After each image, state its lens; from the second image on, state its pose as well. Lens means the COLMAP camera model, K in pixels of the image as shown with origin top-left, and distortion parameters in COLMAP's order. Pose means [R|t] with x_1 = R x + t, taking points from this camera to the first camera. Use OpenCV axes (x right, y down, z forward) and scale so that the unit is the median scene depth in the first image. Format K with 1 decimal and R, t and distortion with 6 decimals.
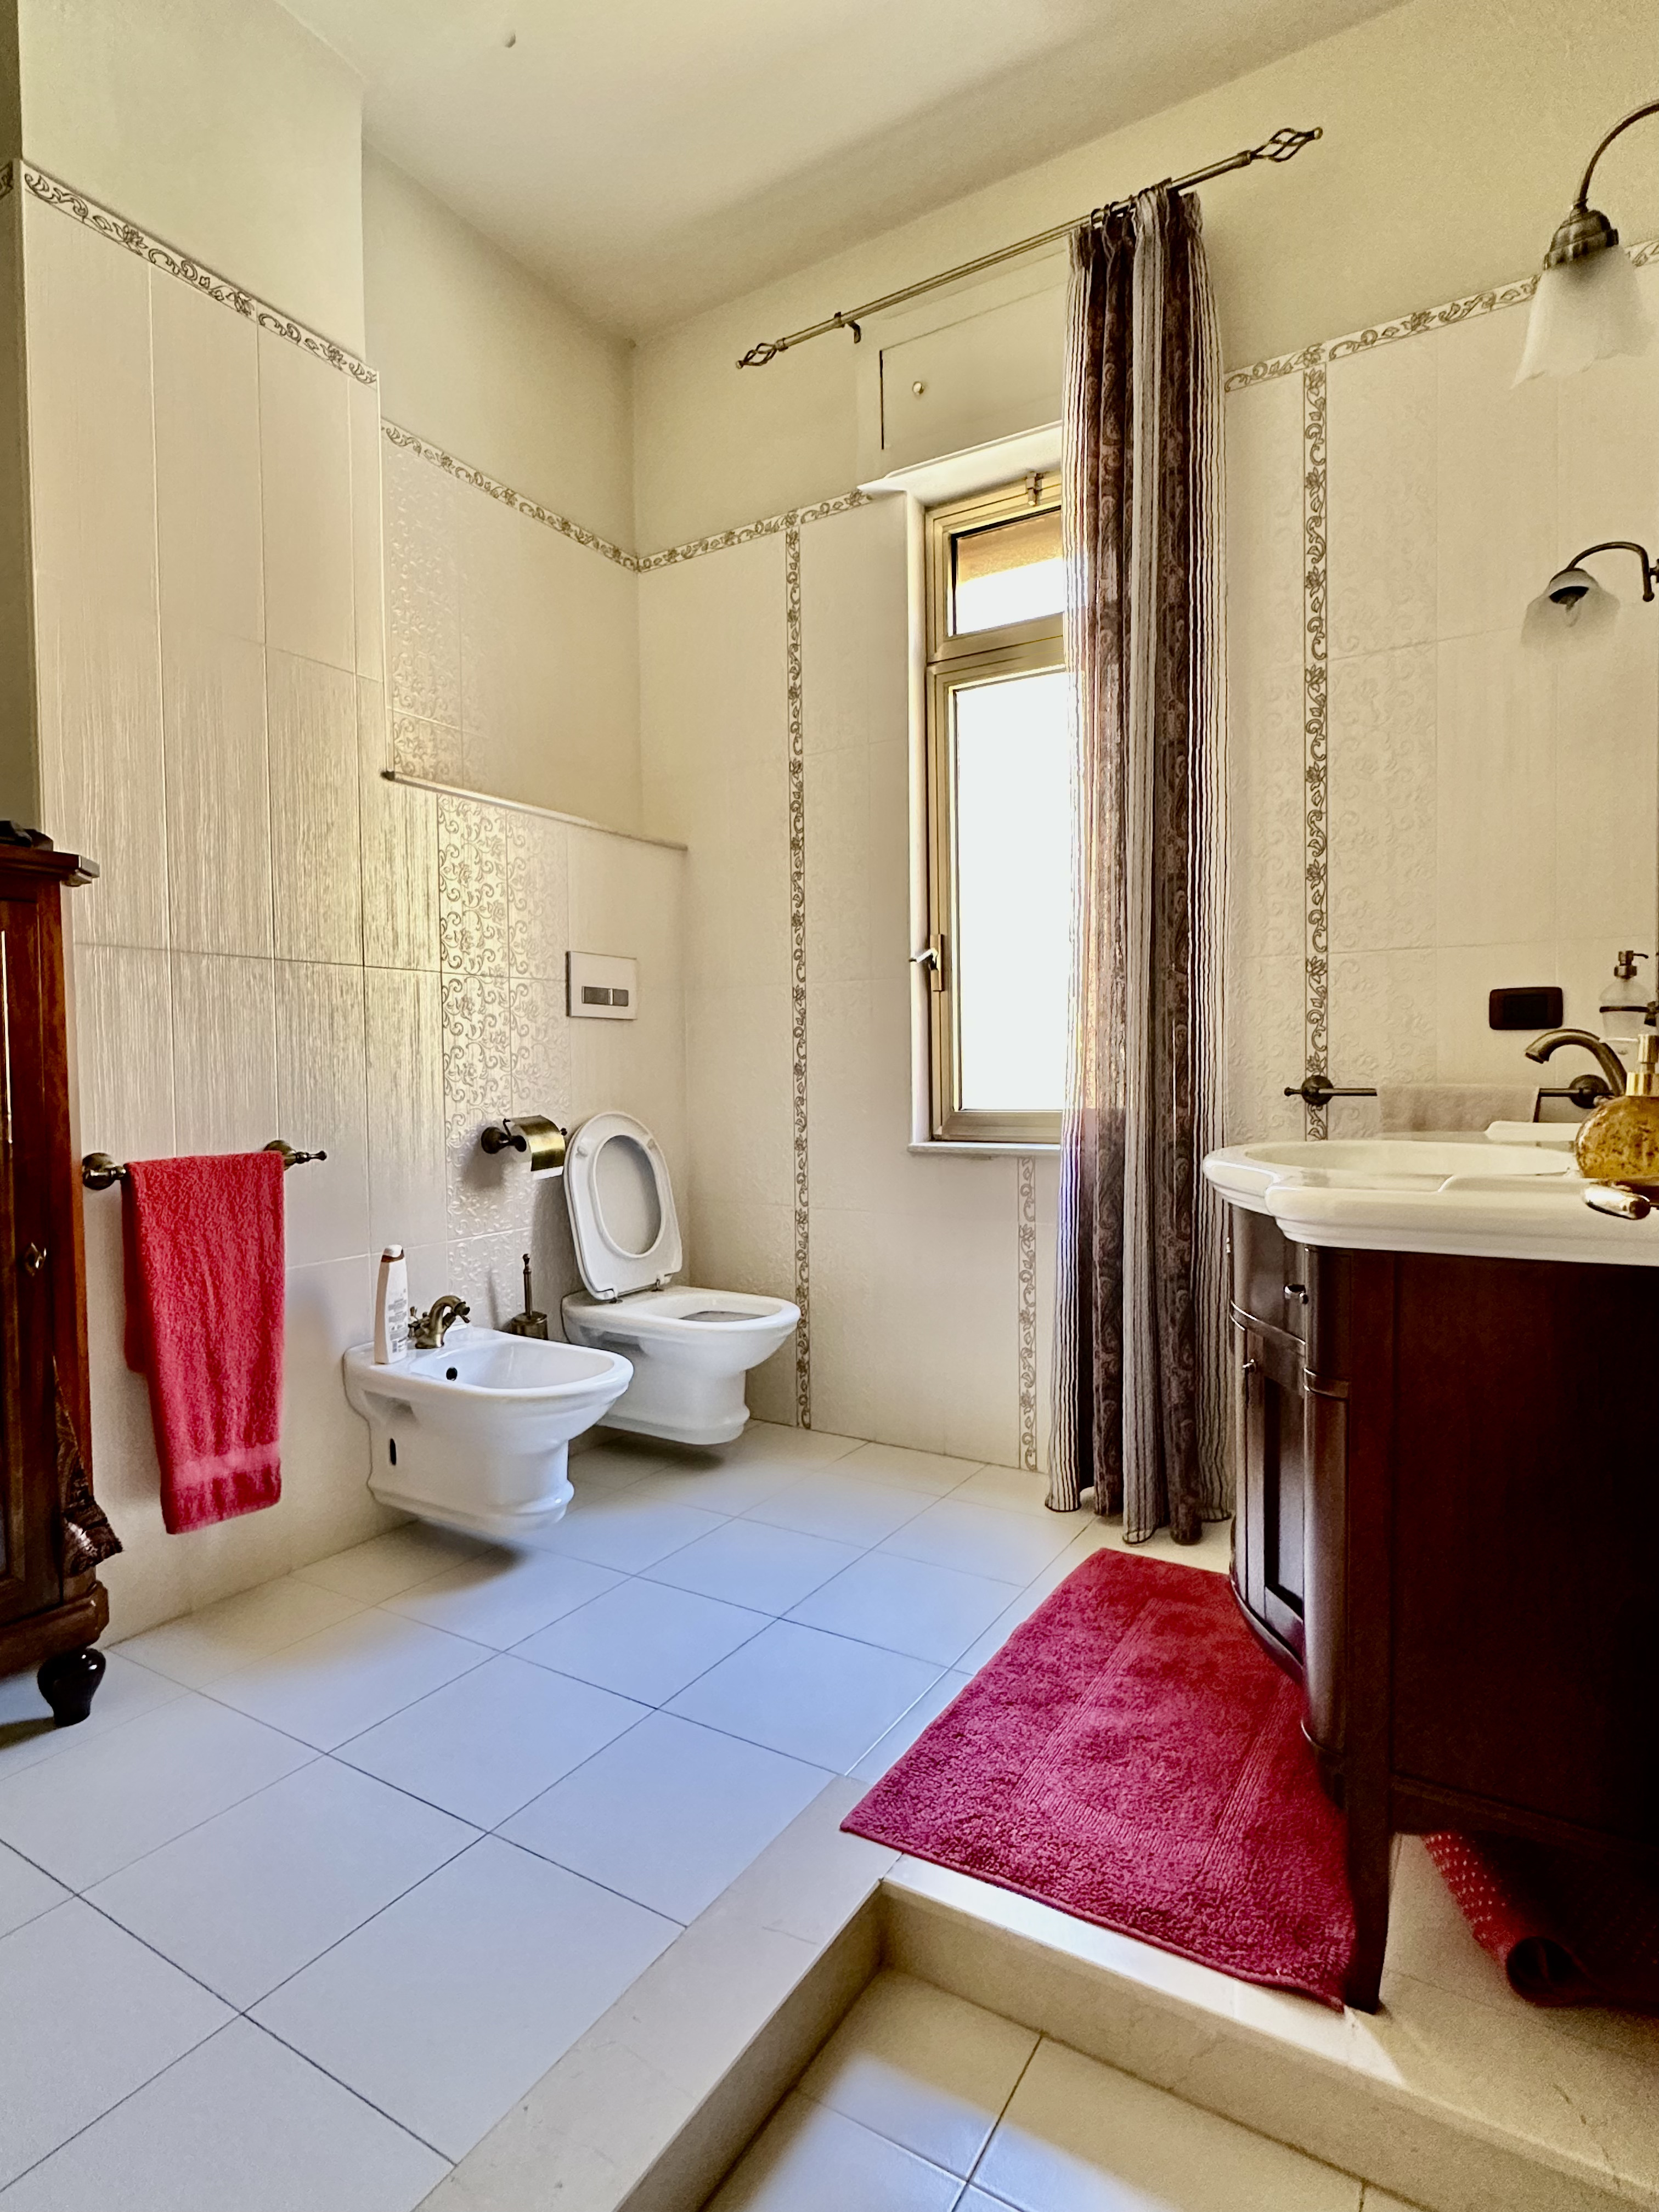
lens RADIAL K [[1158.3, 0, 829.5], [0, 1158.3, 1106.0], [0, 0, 1]] dist [-0.004636, 0.000670]
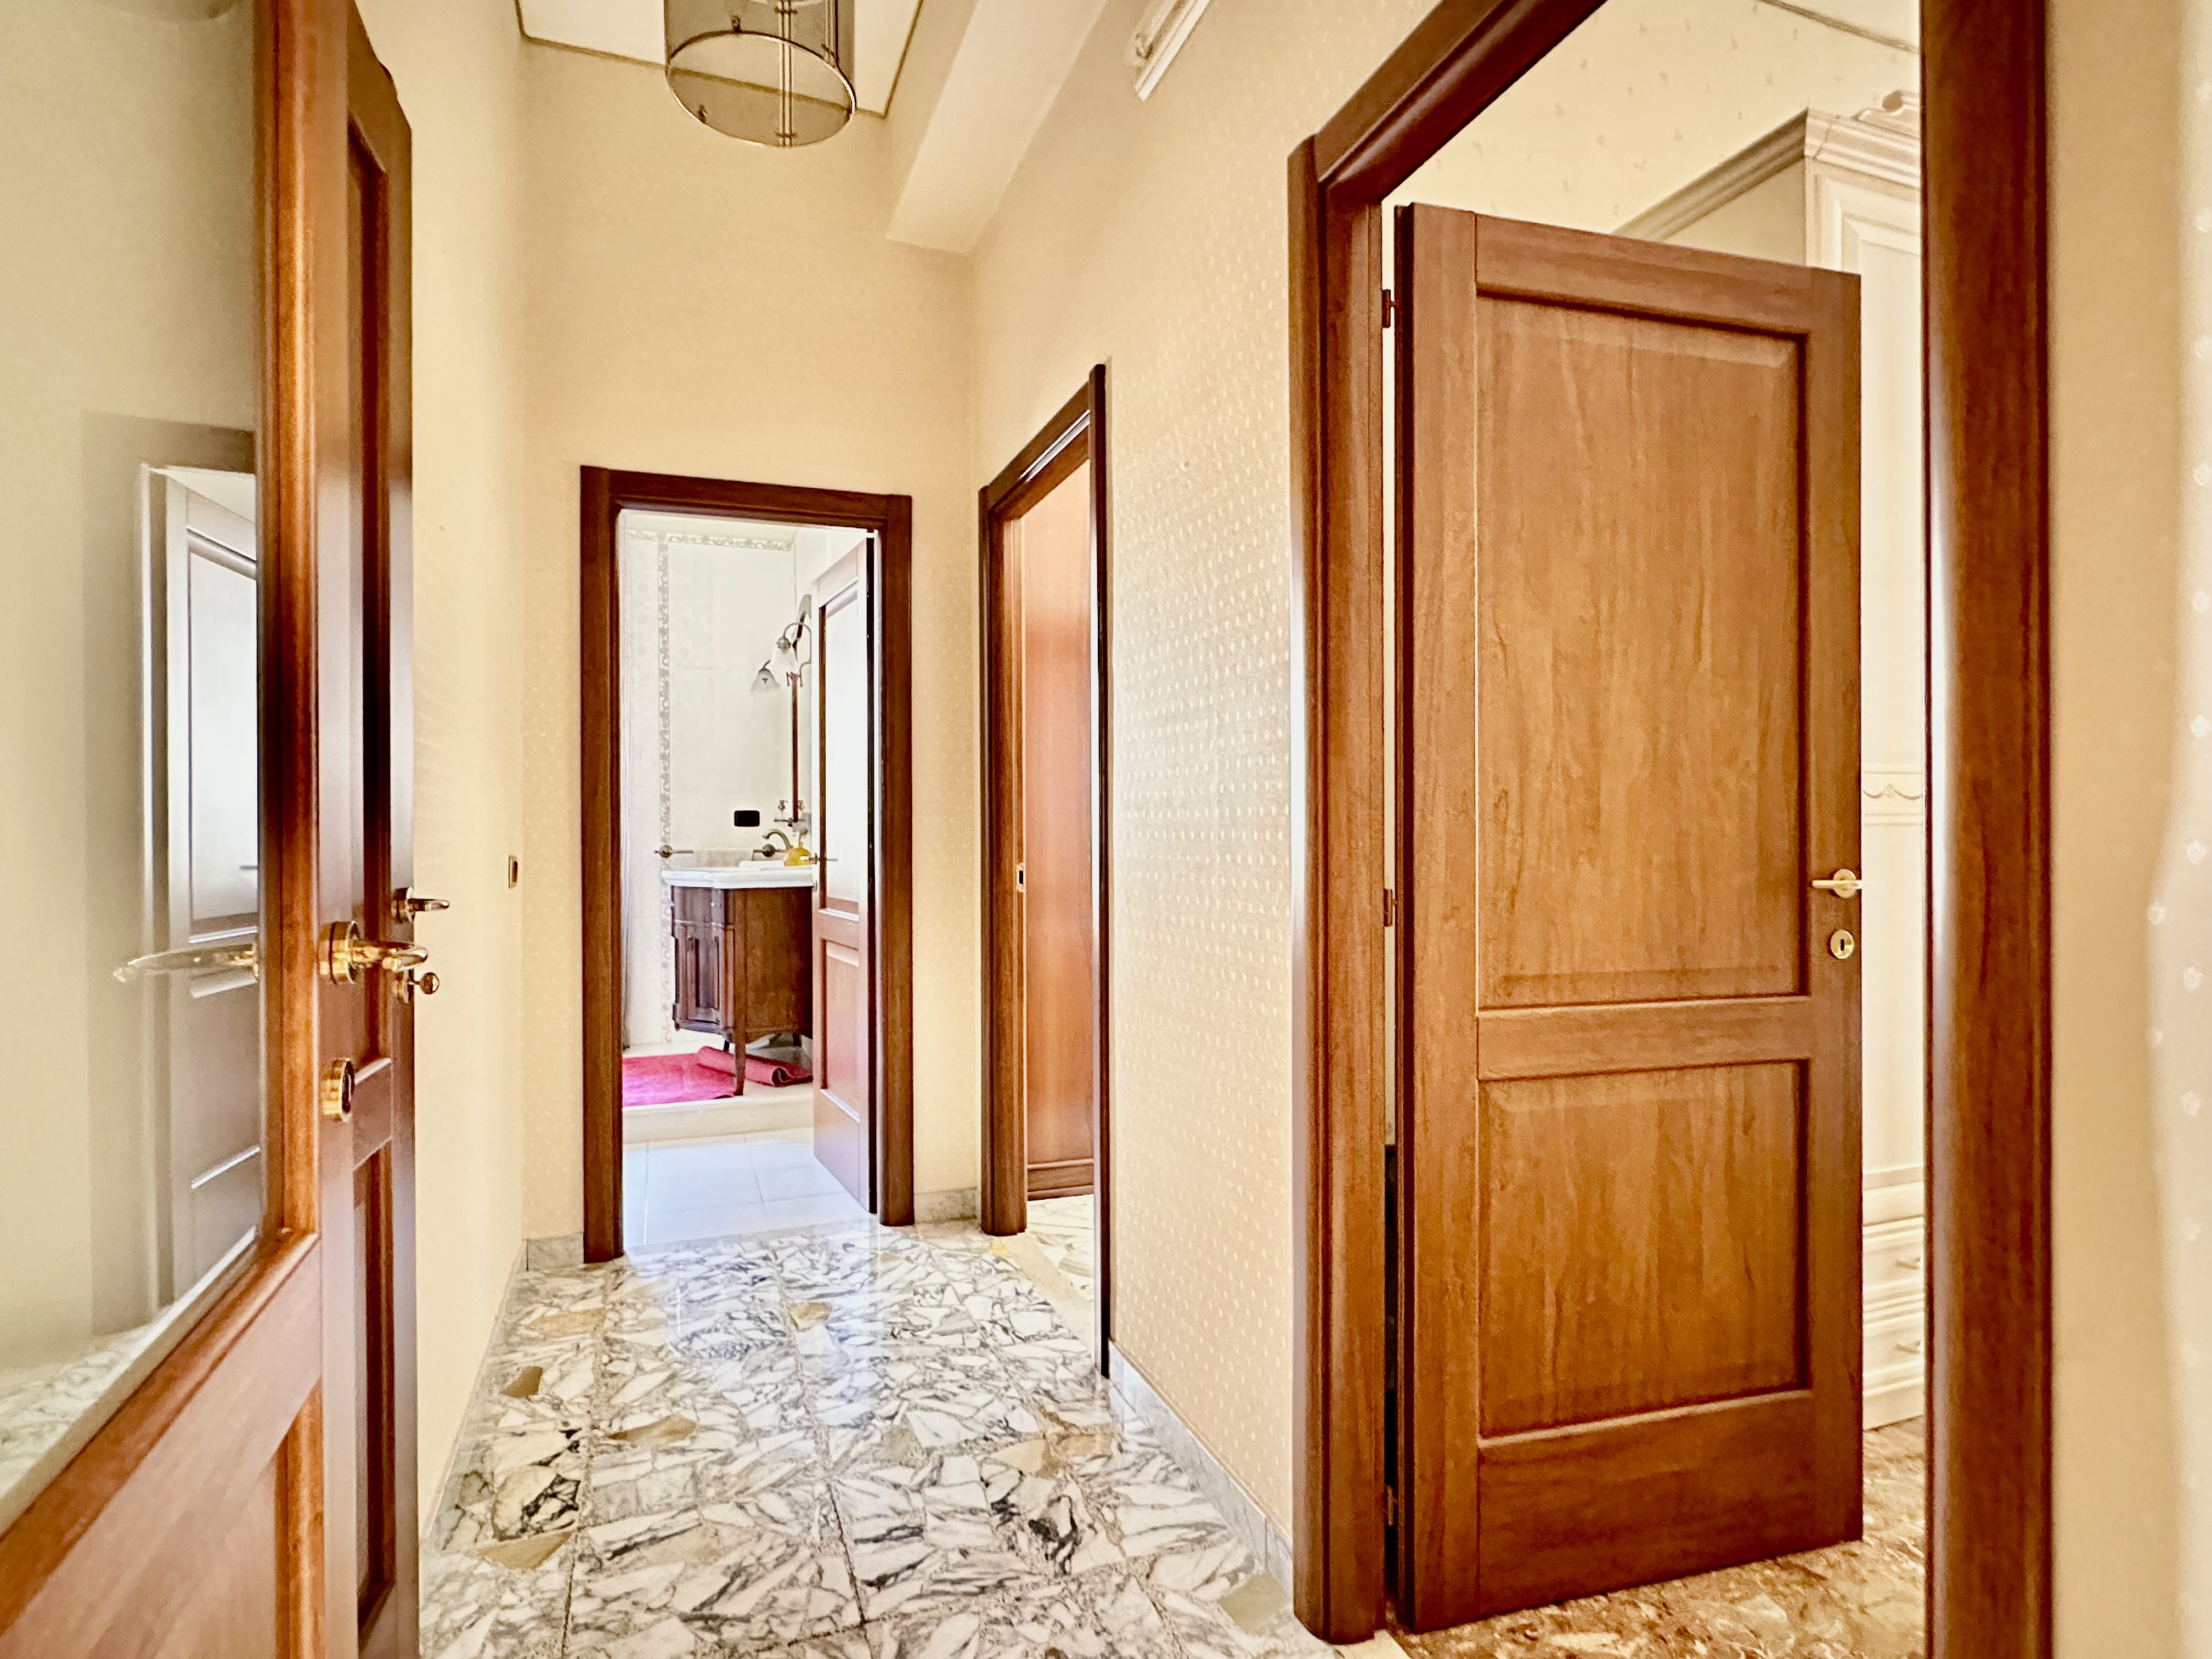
lens RADIAL K [[1158.3, 0, 1106.0], [0, 1158.3, 829.5], [0, 0, 1]] dist [-0.004636, 0.000670]
pose [[0.608138, 0.007533, 0.793795, -0.879389], [0.026304, 0.999215, -0.029634, 0.034213], [-0.793395, 0.038902, 0.607463, -1.098544]]
